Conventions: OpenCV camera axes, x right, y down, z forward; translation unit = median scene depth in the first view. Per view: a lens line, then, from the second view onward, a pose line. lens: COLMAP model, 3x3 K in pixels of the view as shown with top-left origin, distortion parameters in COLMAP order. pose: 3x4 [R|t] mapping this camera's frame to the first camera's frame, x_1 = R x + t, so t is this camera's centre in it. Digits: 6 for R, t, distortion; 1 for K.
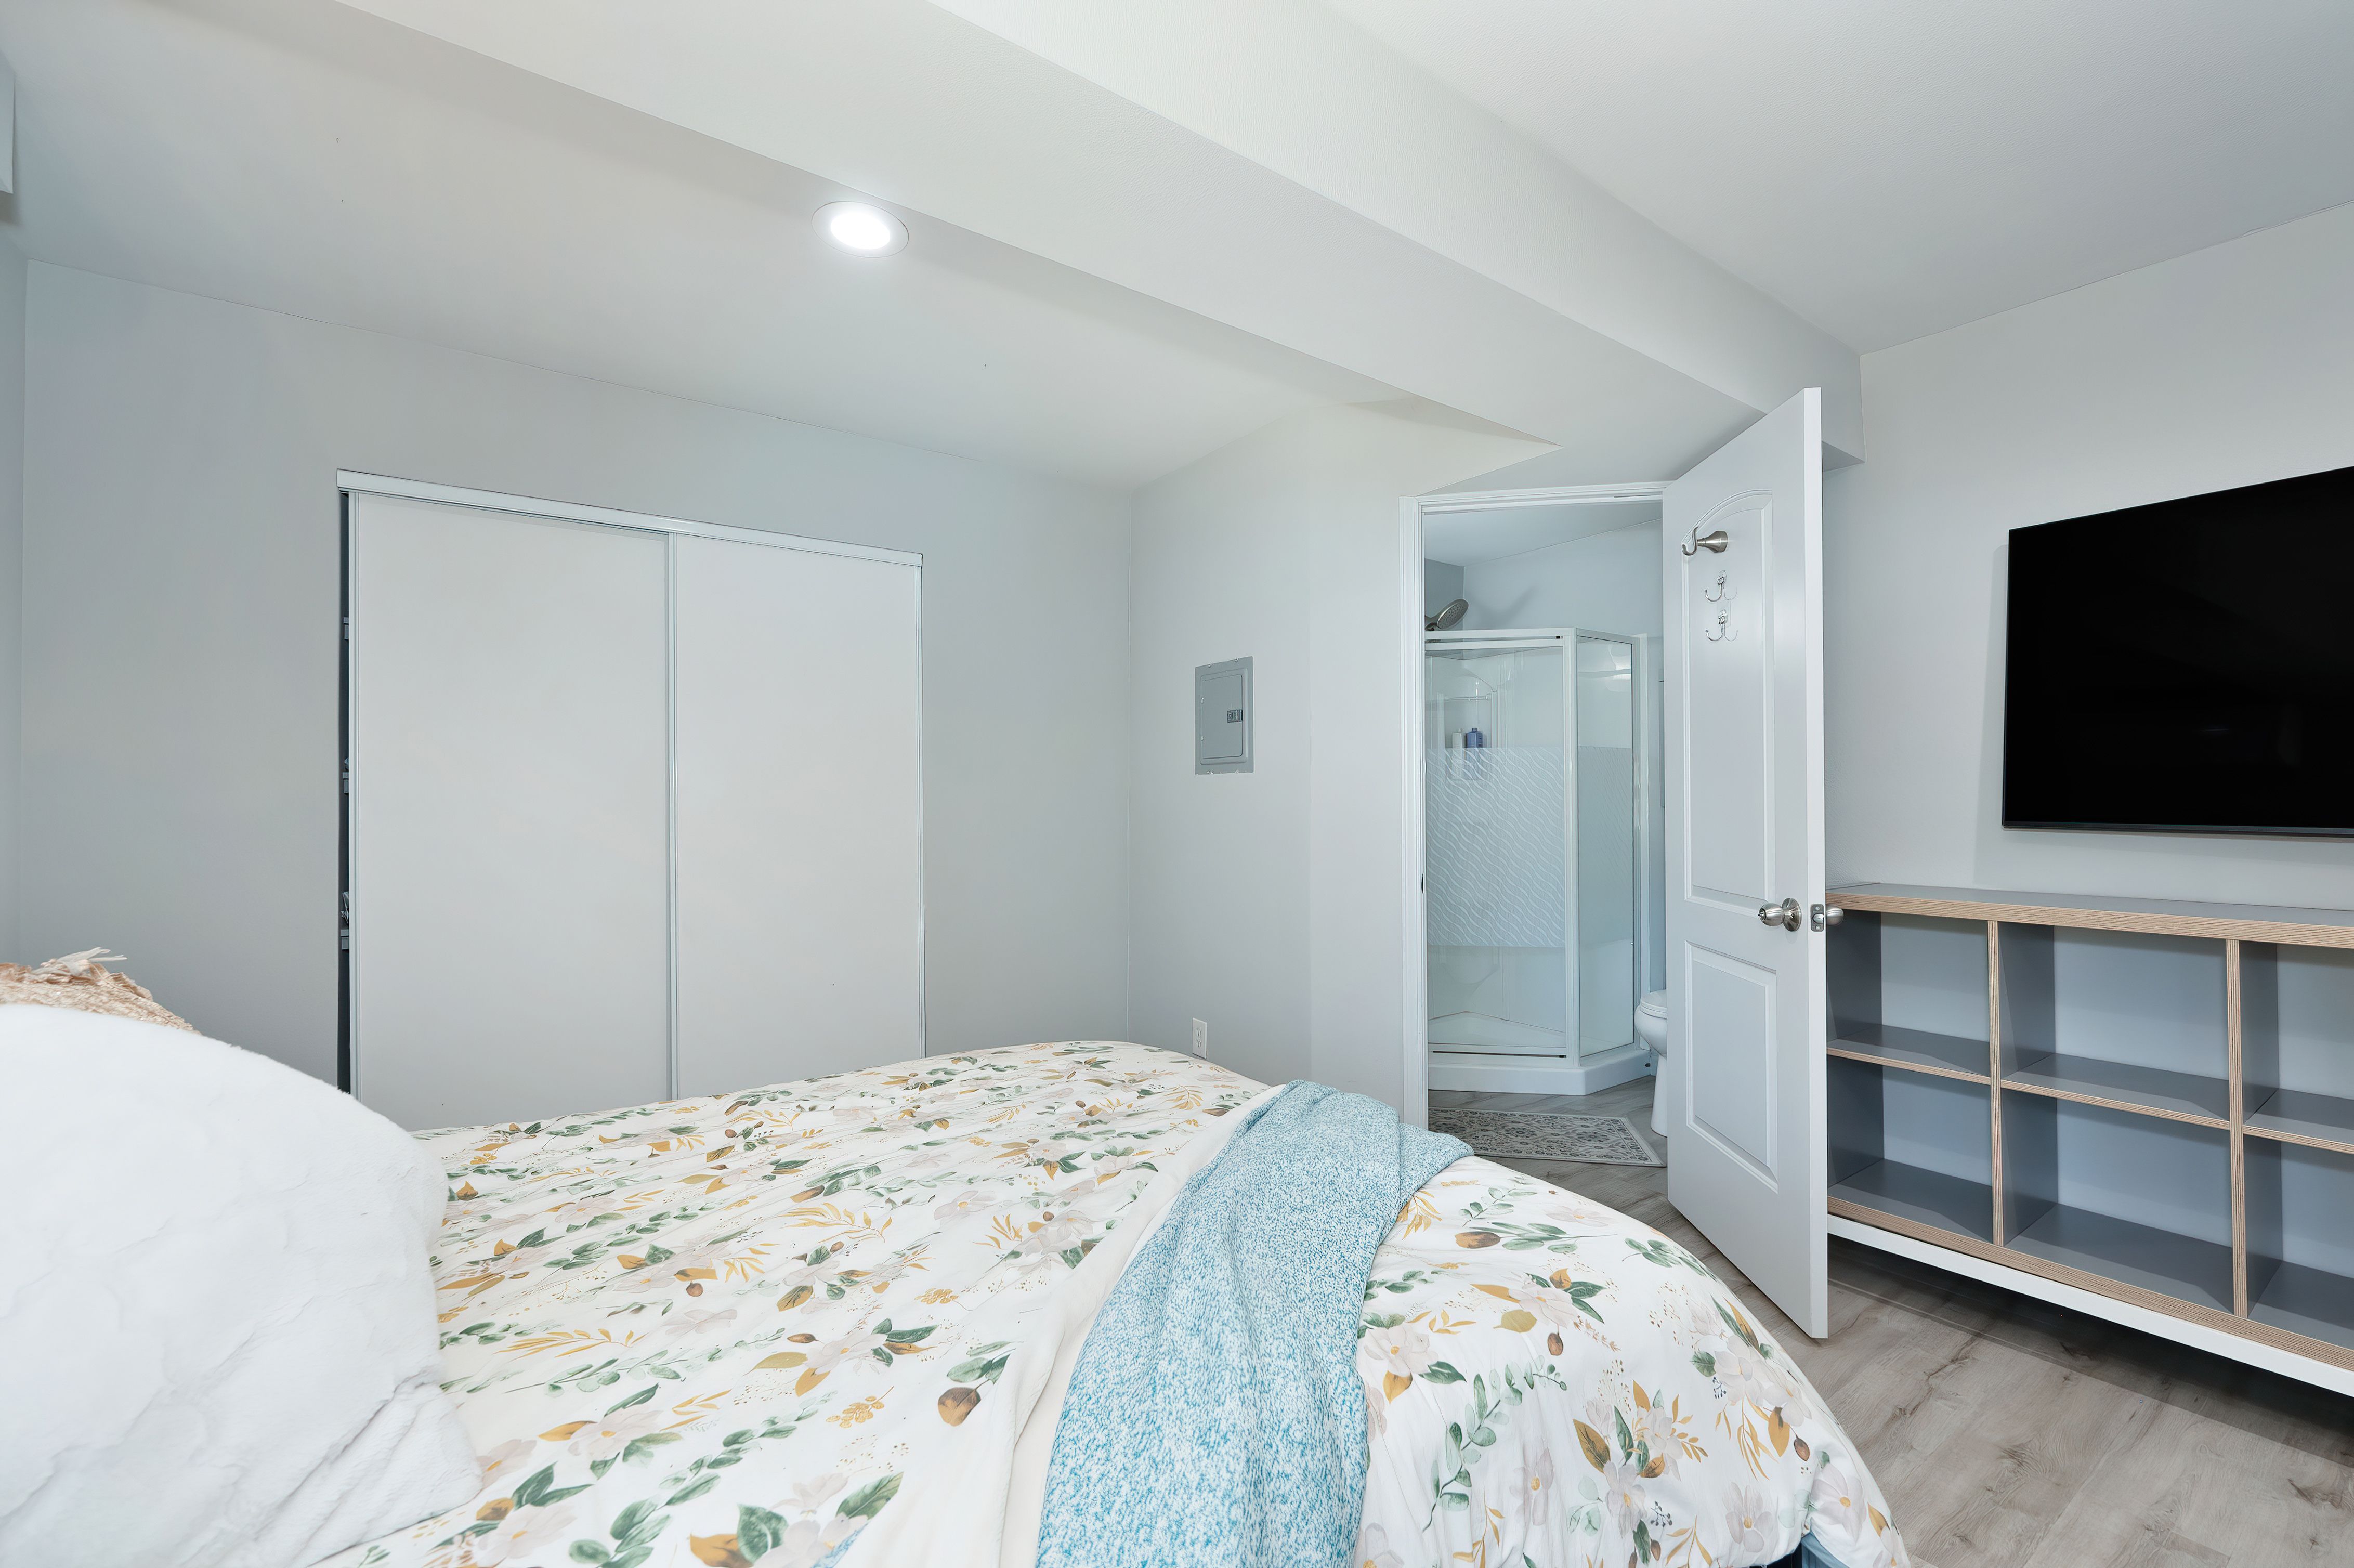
lens RADIAL K [[992.4, 0, 1179.3], [0, 992.4, 784.9], [0, 0, 1]] dist [-0.000412, -0.000401]
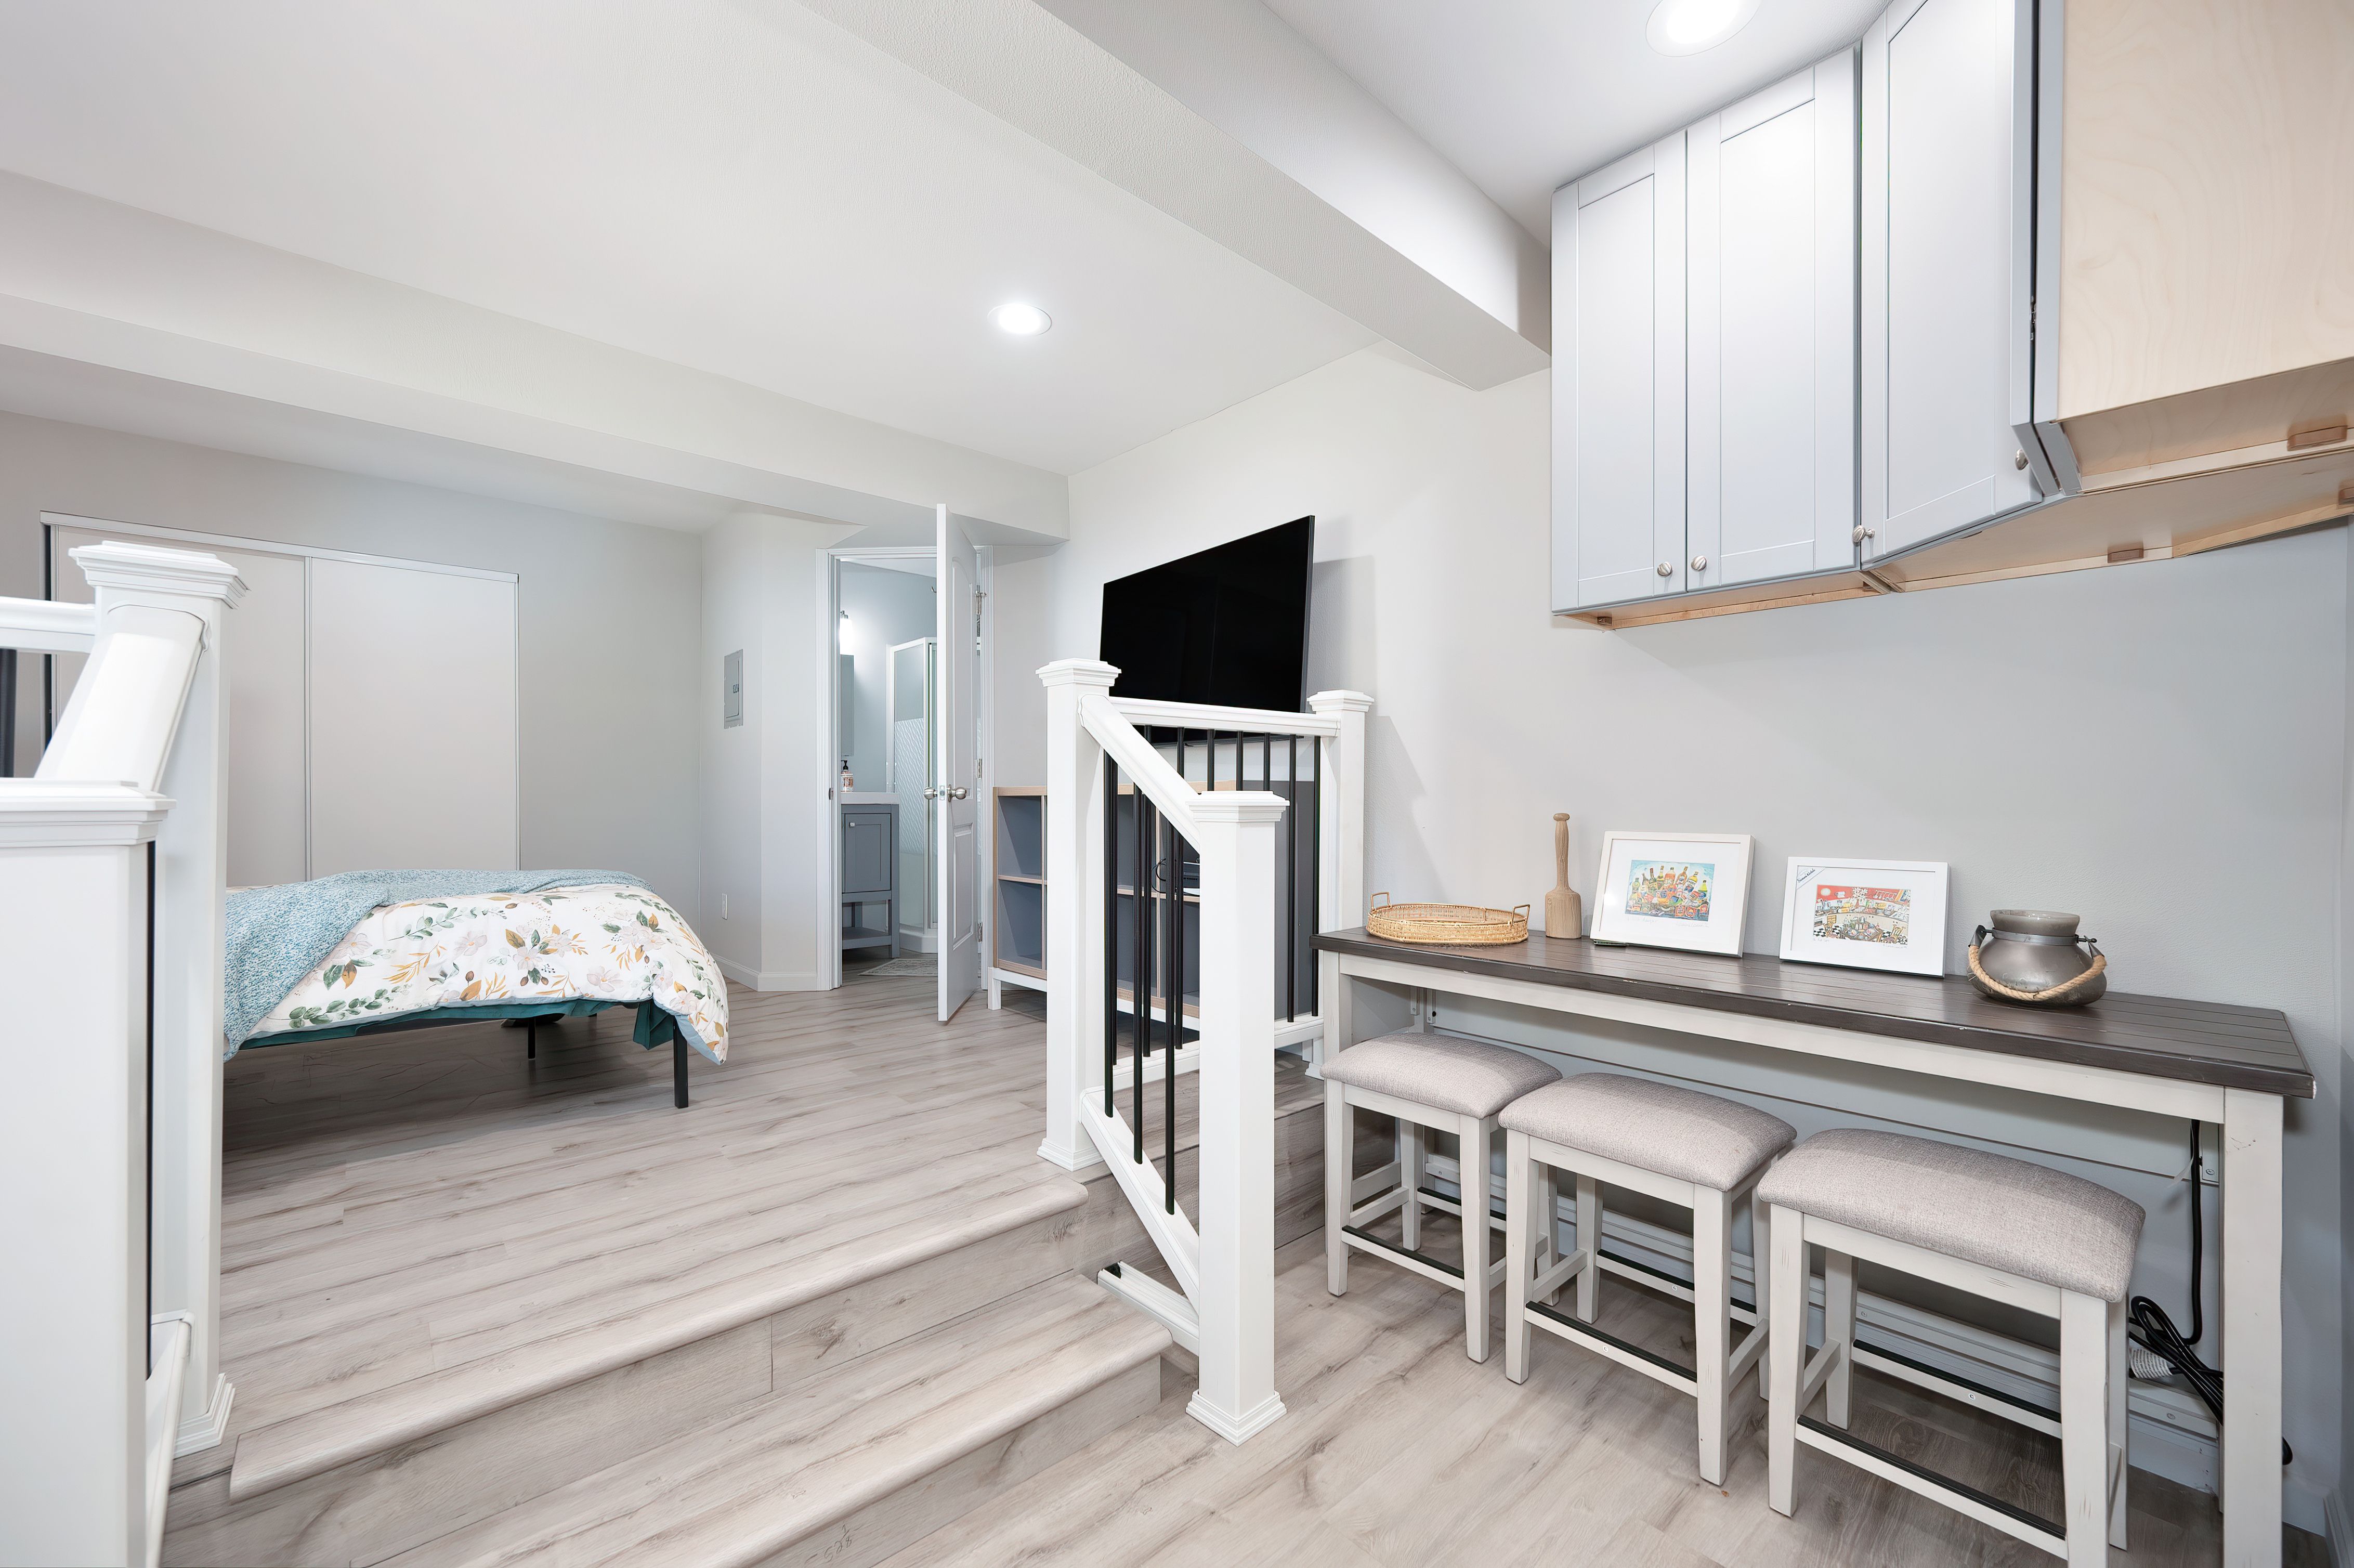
lens RADIAL K [[935.1, 0, 1190.5], [0, 935.1, 790.7], [0, 0, 1]] dist [-0.002366, -0.000866]
pose [[0.992287, 0.006069, 0.123811, 1.079453], [-0.006718, 0.999966, 0.004830, 0.143946], [-0.123777, -0.005624, 0.992294, -0.954721]]
